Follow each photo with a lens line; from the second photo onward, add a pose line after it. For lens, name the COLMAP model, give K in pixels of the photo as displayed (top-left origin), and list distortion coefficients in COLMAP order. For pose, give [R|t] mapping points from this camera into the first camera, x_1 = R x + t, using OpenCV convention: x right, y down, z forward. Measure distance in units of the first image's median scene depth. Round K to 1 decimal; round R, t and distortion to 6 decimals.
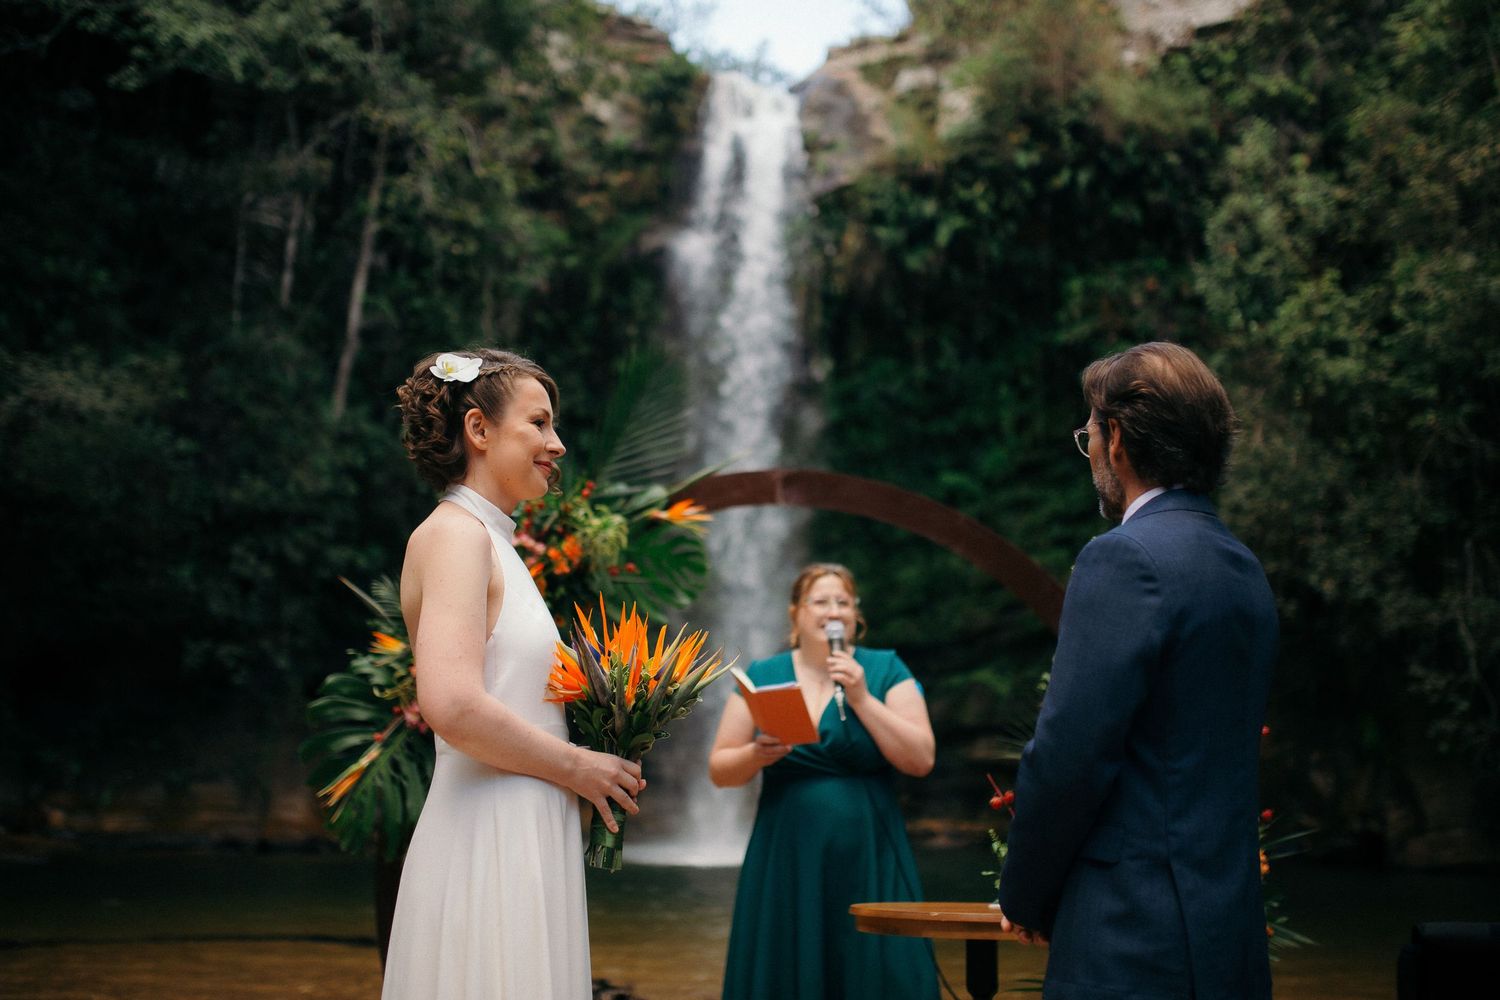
lens RADIAL K [[1471.9, 0, 750.0], [0, 1471.9, 500.0], [0, 0, 1]] dist [-0.150775, 0.247623]
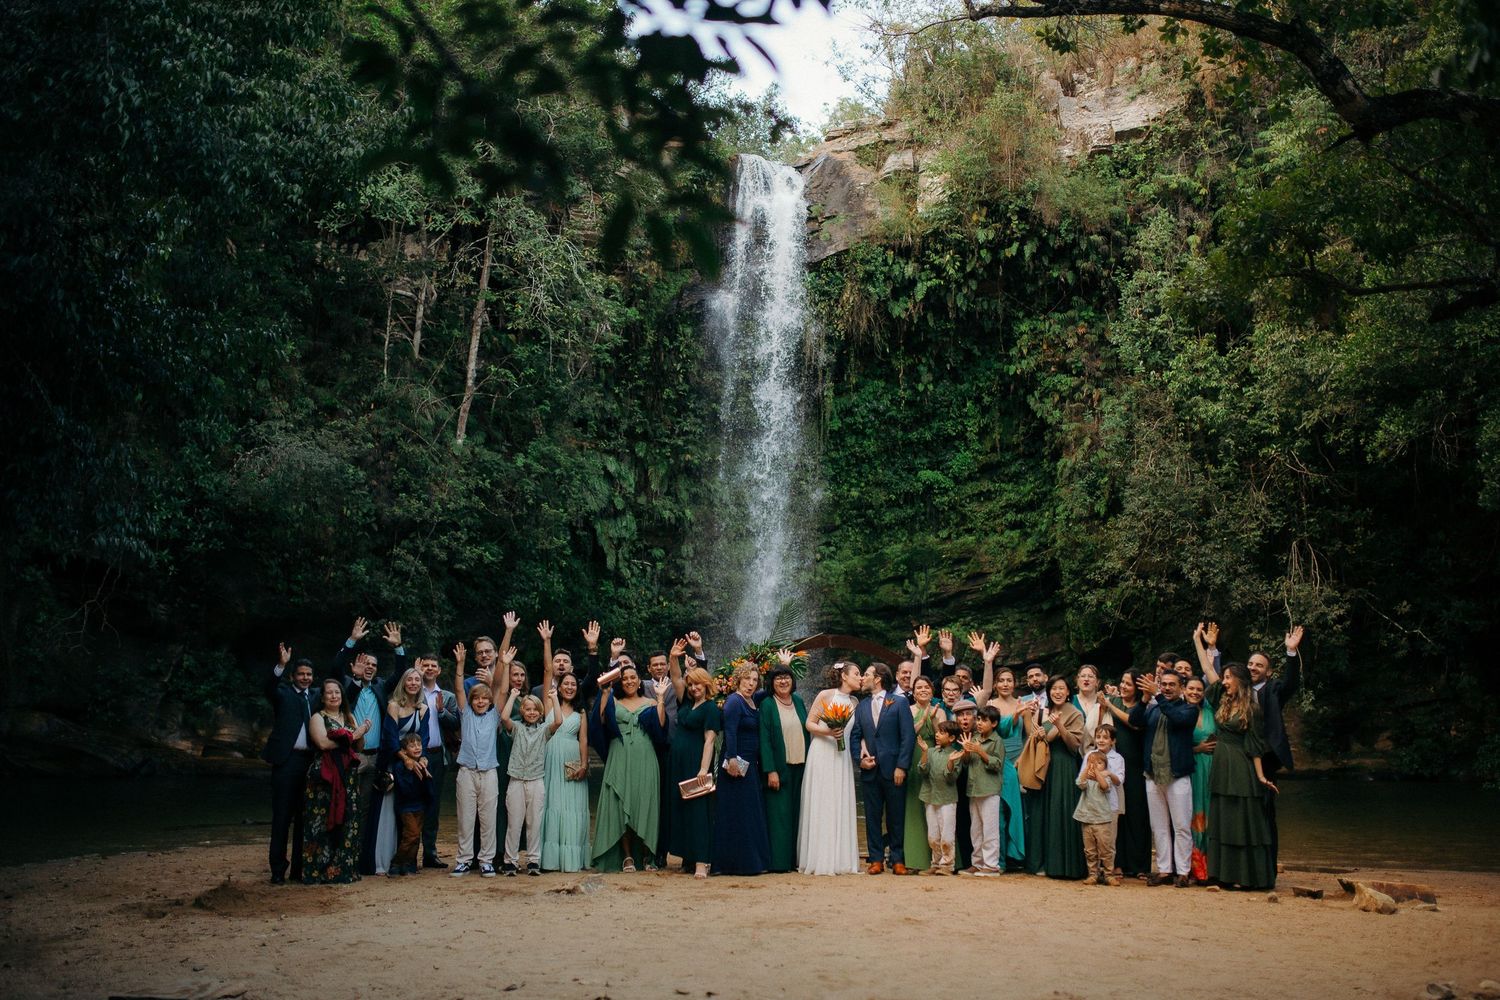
lens RADIAL K [[1471.9, 0, 750.0], [0, 1471.9, 500.0], [0, 0, 1]] dist [-0.150775, 0.247623]
pose [[0.999975, -0.006672, 0.002160, -0.022254], [0.006552, 0.998664, 0.051259, -0.067705], [-0.002499, -0.051244, 0.998683, -0.304983]]
